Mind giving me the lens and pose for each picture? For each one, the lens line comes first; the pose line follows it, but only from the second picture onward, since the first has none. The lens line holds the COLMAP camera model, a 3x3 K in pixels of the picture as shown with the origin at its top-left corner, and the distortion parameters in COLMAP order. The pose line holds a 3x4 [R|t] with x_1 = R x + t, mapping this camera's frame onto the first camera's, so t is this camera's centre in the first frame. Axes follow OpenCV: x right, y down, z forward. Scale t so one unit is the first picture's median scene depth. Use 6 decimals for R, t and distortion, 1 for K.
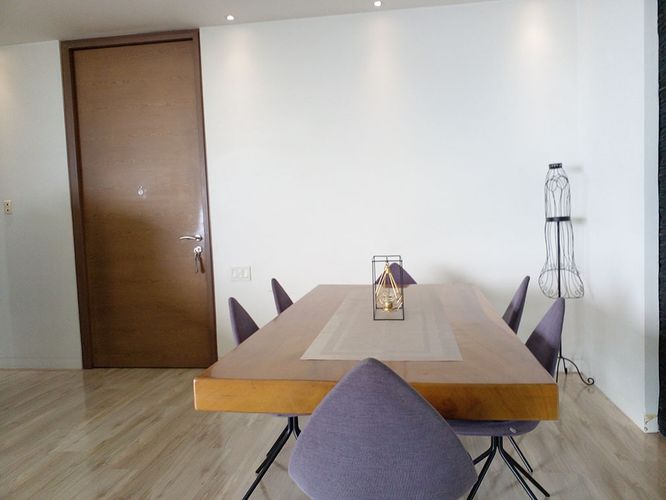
lens RADIAL K [[530.3, 0, 338.6], [0, 530.3, 254.4], [0, 0, 1]] dist [0.058787, -0.090722]
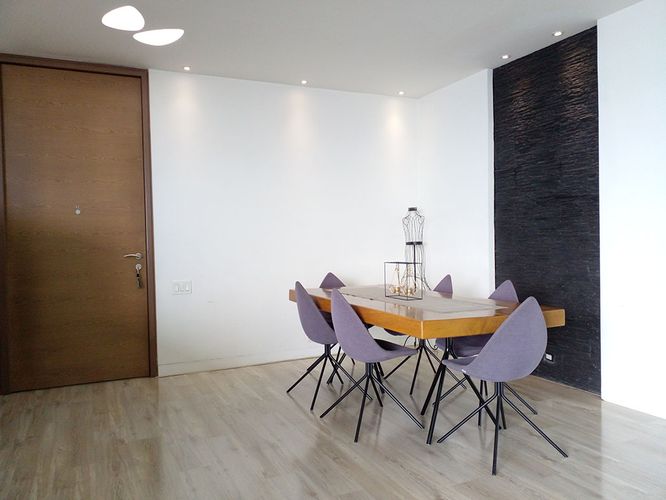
lens RADIAL K [[530.3, 0, 329.1], [0, 530.3, 255.6], [0, 0, 1]] dist [0.058787, -0.090722]
pose [[0.840536, 0.005417, 0.541729, -0.579179], [0.026071, 0.998387, -0.050435, 0.036307], [-0.541129, 0.056516, 0.839039, -0.132585]]
